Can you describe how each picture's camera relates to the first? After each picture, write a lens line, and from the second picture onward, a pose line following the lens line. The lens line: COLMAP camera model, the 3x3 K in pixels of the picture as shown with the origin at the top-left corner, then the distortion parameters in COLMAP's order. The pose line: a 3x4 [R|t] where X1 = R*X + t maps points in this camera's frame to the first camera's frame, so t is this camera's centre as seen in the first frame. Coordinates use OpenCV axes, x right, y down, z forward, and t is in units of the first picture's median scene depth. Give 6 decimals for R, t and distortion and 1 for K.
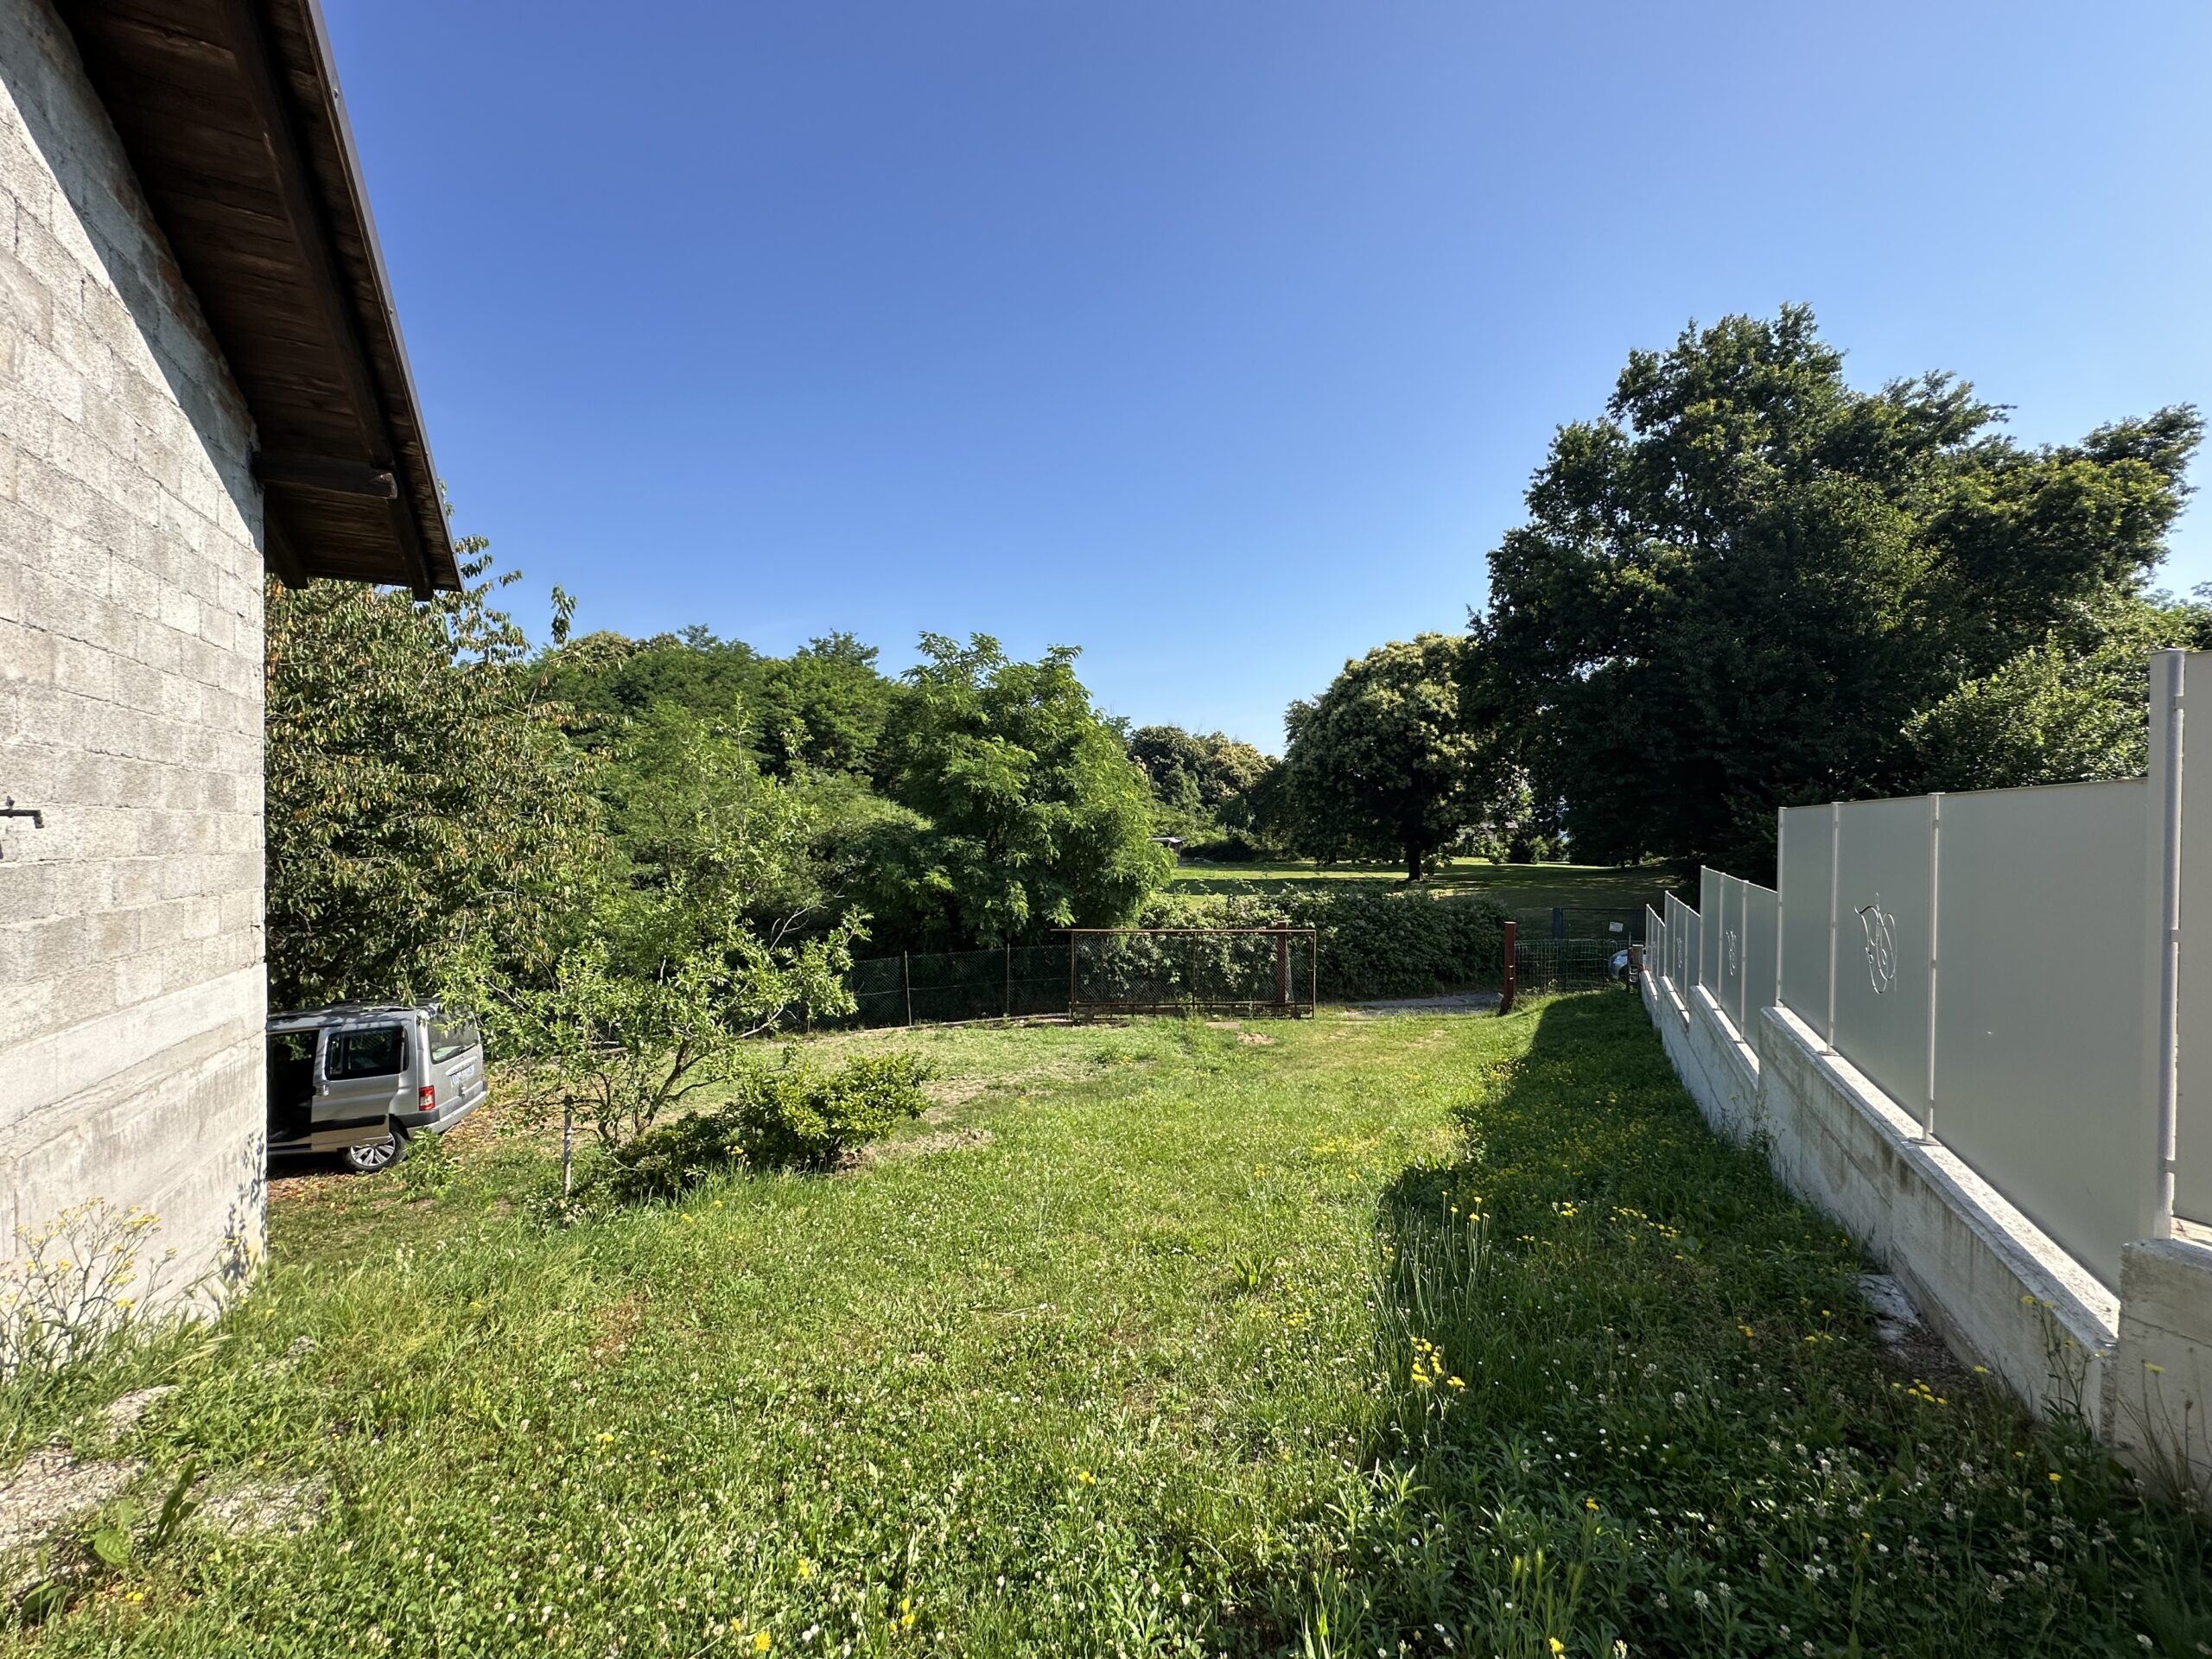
lens RADIAL K [[882.9, 0, 1104.8], [0, 882.9, 837.2], [0, 0, 1]] dist [-0.004181, 0.000988]
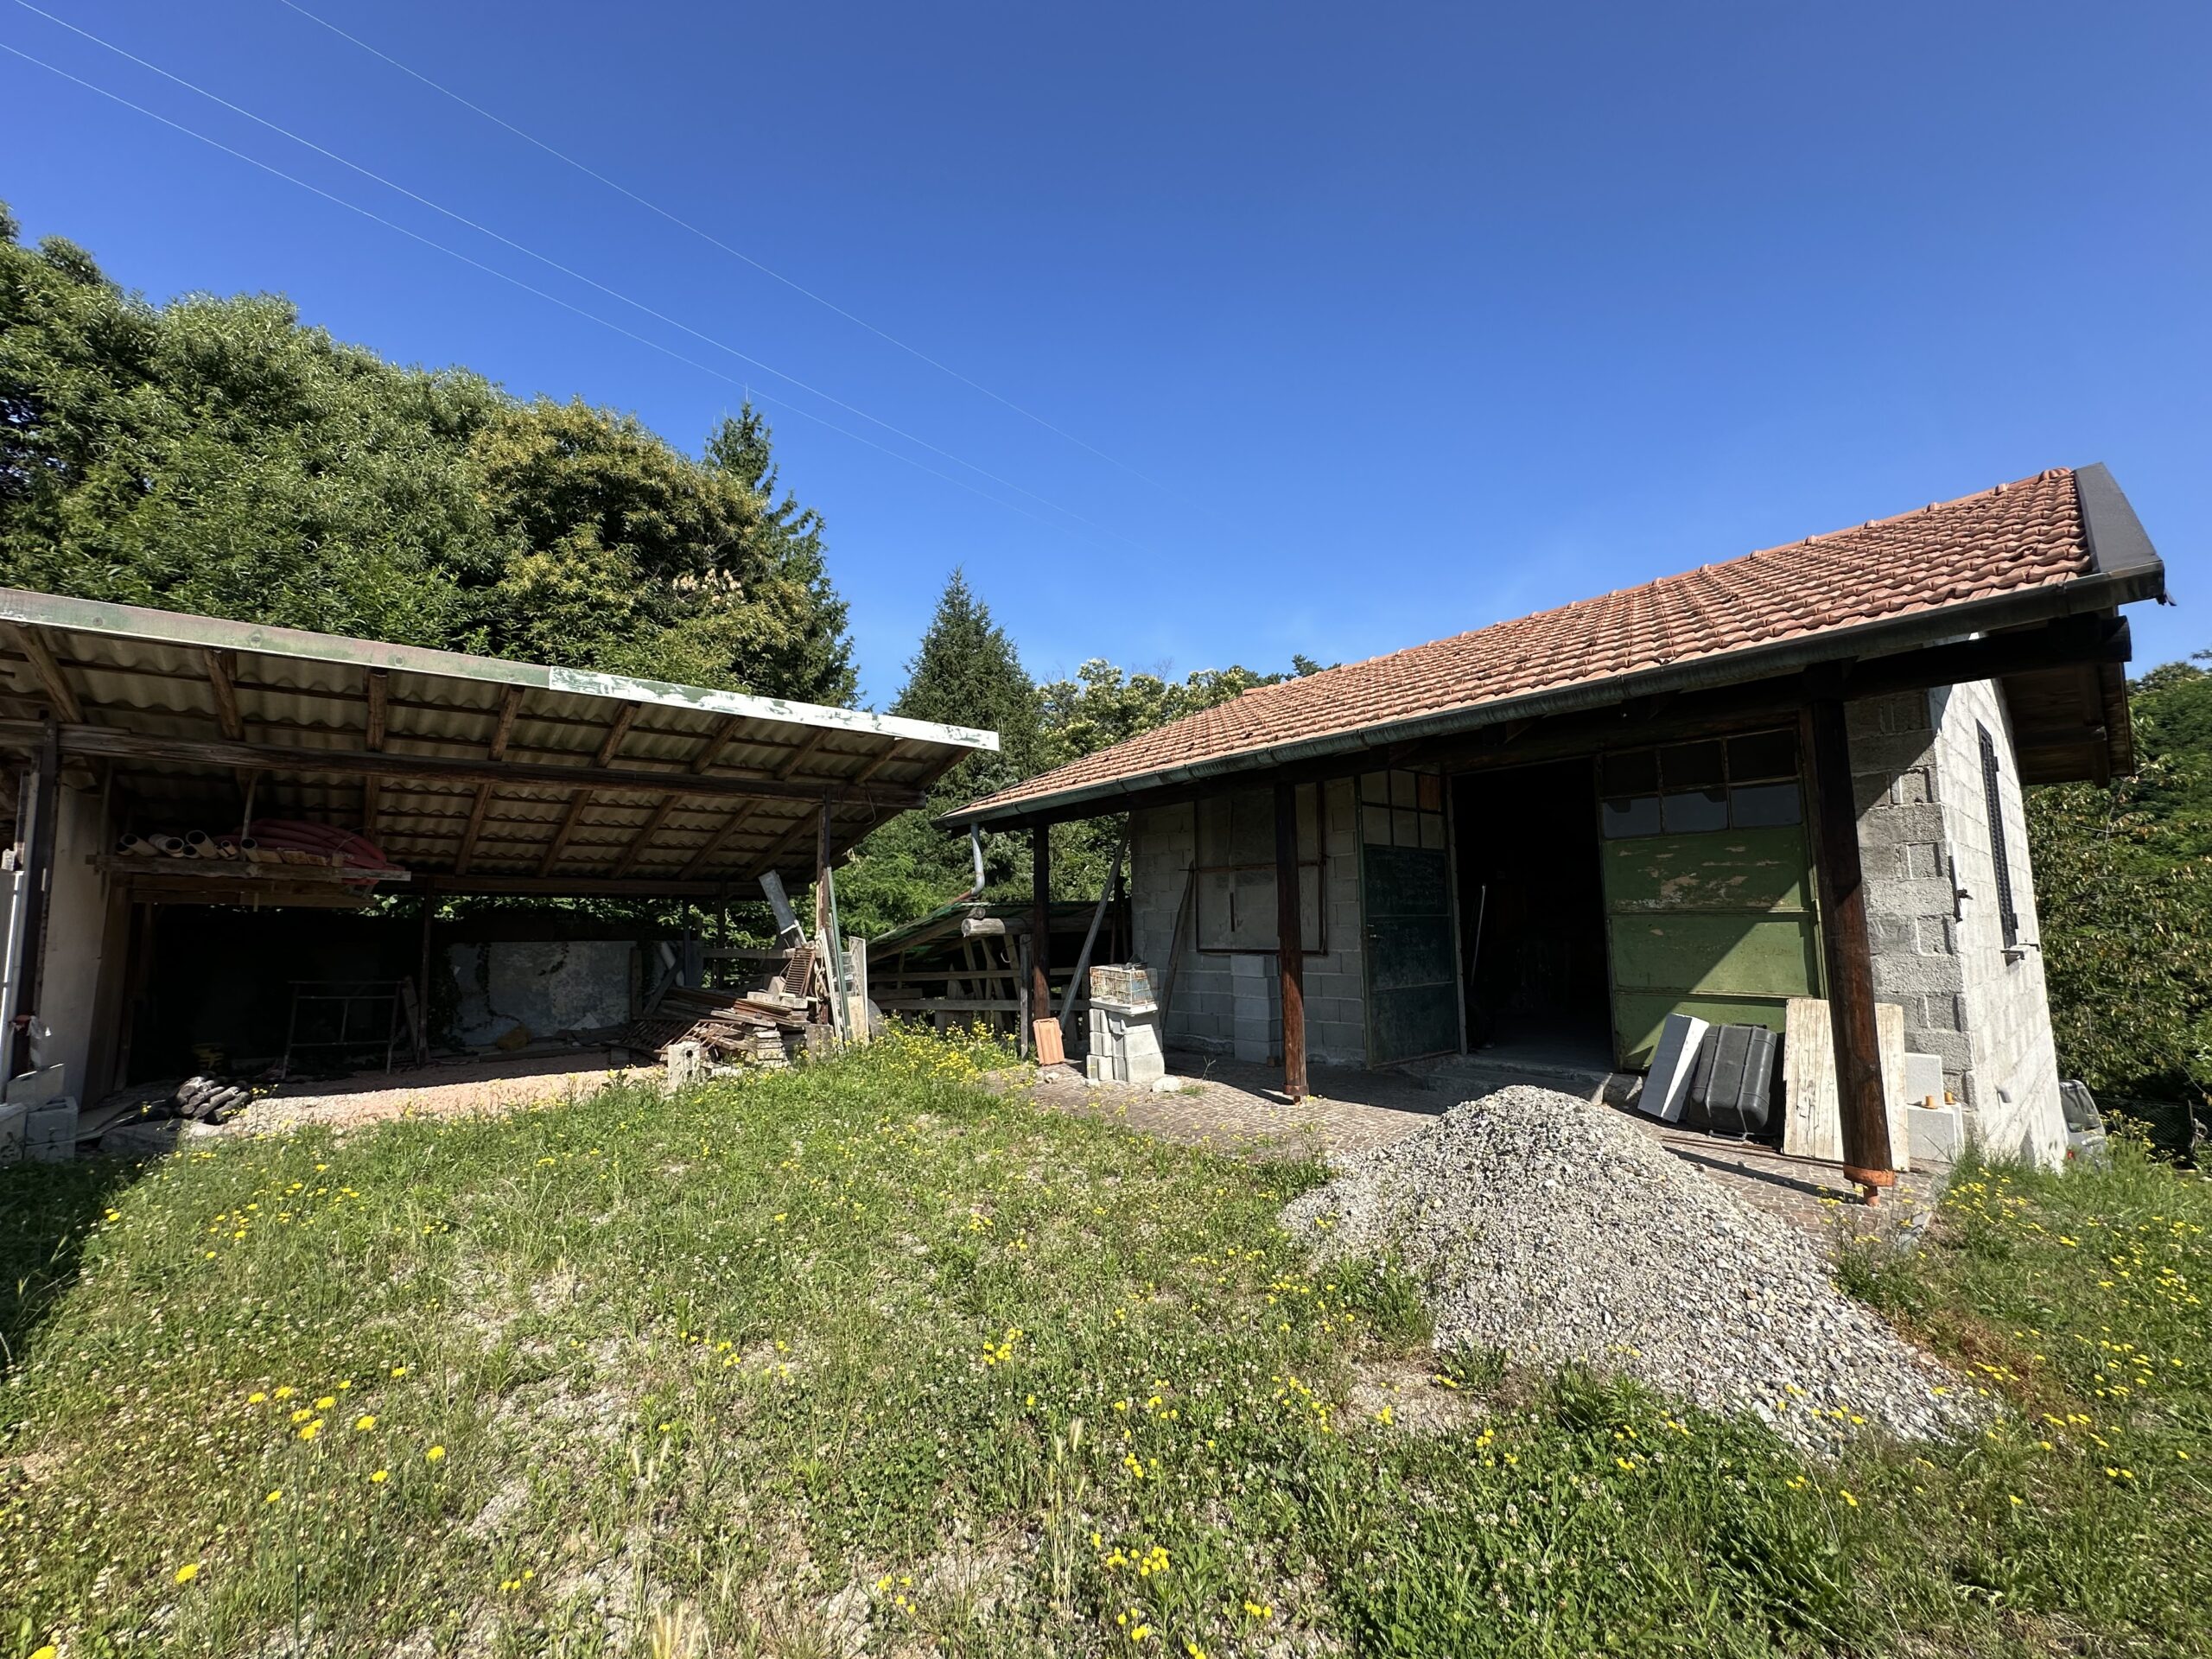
lens RADIAL K [[882.9, 0, 1106.0], [0, 882.9, 830.4], [0, 0, 1]] dist [-0.004181, 0.000988]
pose [[0.222089, -0.115866, -0.968118, 0.072001], [0.004542, 0.993026, -0.117805, -0.008587], [0.975016, 0.021766, 0.221066, -0.252720]]
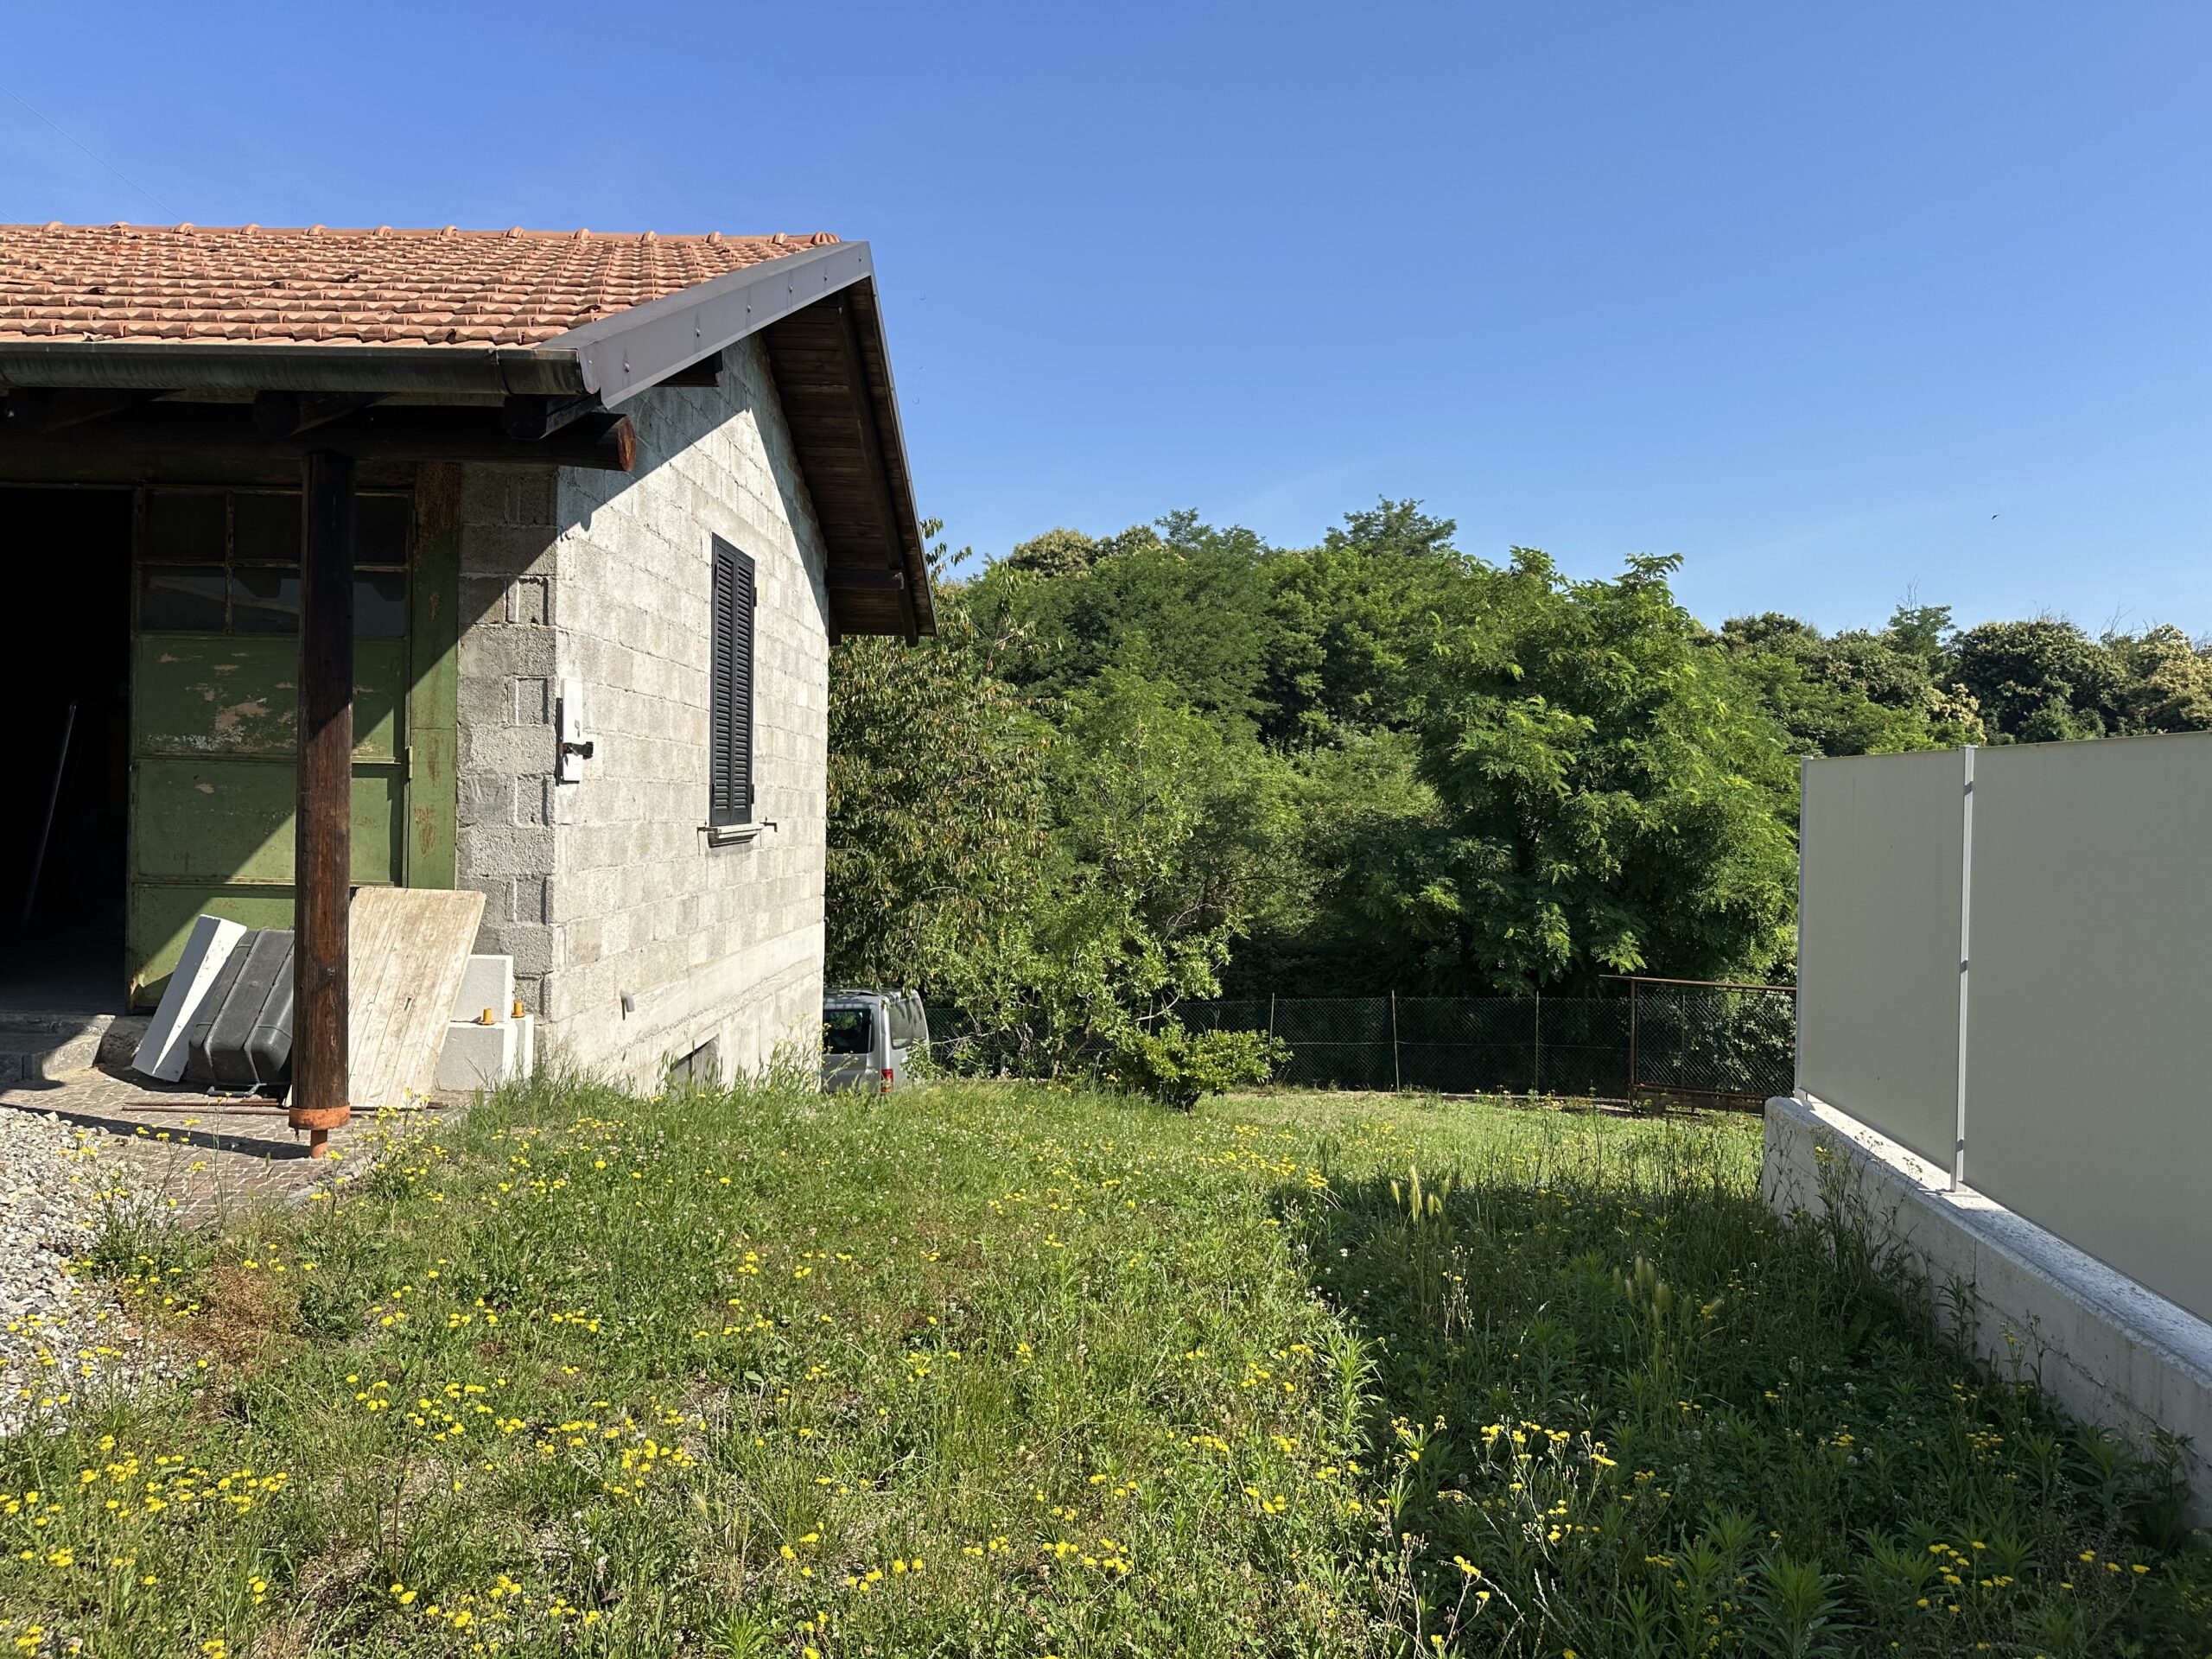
lens RADIAL K [[1523.6, 0, 1074.1], [0, 1523.6, 832.6], [0, 0, 1]] dist [0.044335, -0.020191]
pose [[0.875003, 0.019409, -0.483727, 0.128670], [-0.018944, 0.999803, 0.005849, -0.005311], [0.483746, 0.004046, 0.875199, -0.209449]]
